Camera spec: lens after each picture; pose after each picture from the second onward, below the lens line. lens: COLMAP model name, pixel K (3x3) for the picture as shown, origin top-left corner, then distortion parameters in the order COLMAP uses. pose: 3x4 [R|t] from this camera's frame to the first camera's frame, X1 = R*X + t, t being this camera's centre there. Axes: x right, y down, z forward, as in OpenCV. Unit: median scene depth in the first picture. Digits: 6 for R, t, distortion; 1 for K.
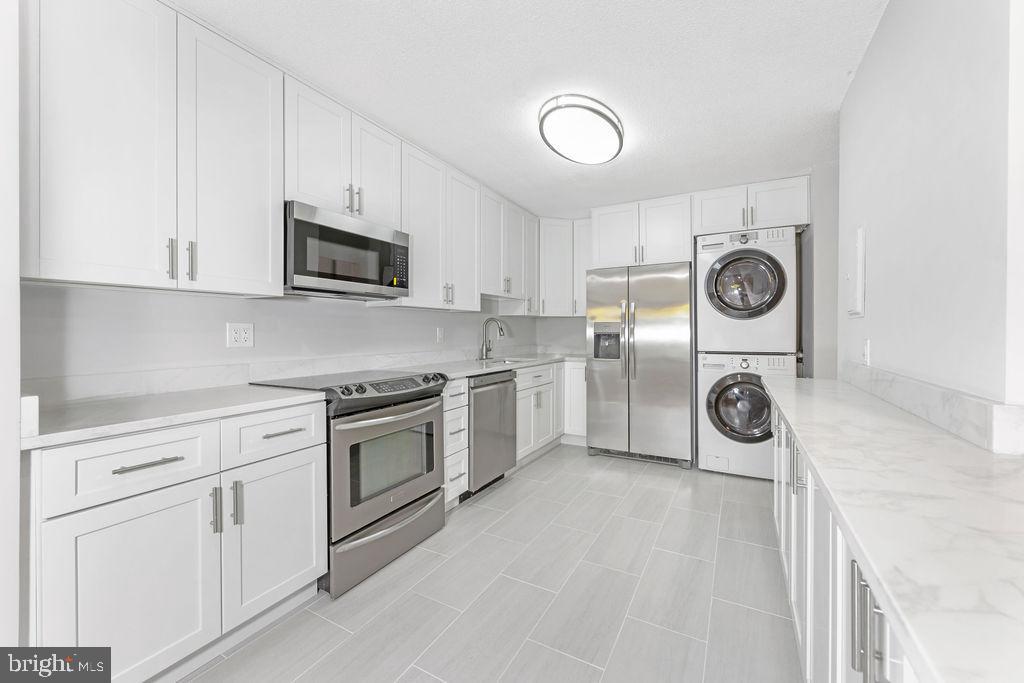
lens RADIAL K [[406.8, 0, 512.9], [0, 406.8, 331.2], [0, 0, 1]] dist [-0.000810, -0.000190]
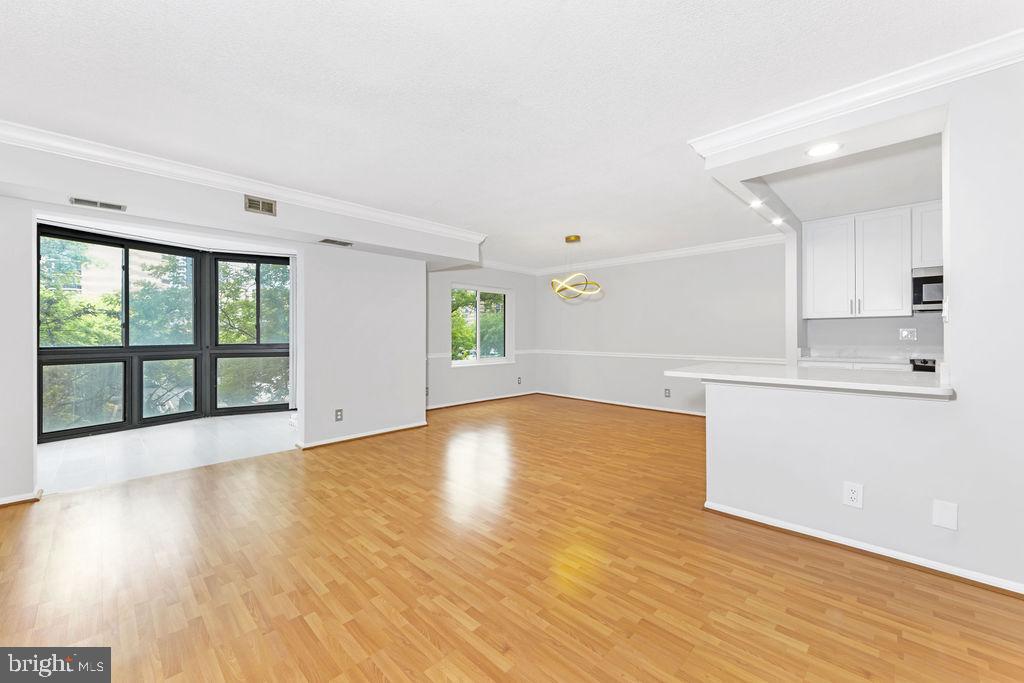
lens RADIAL K [[405.1, 0, 507.7], [0, 405.1, 333.1], [0, 0, 1]] dist [0.000177, -0.000222]
pose [[-0.270207, -0.005706, -0.962785, 1.192178], [0.002100, 0.999977, -0.006516, 0.007939], [0.962800, -0.003782, -0.270189, -0.255560]]
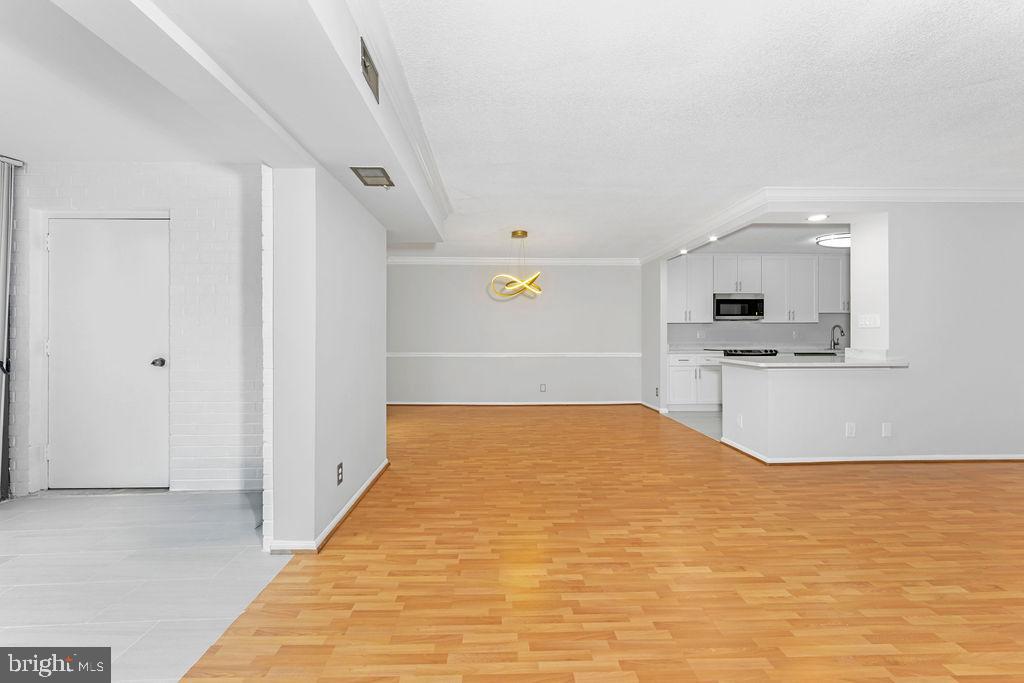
lens RADIAL K [[415.2, 0, 511.0], [0, 415.2, 329.2], [0, 0, 1]] dist [0.000868, 0.000062]
pose [[0.513450, -0.012614, -0.858027, 0.898139], [0.002369, 0.999909, -0.013282, 0.005805], [0.858117, 0.004787, 0.513433, -1.294946]]
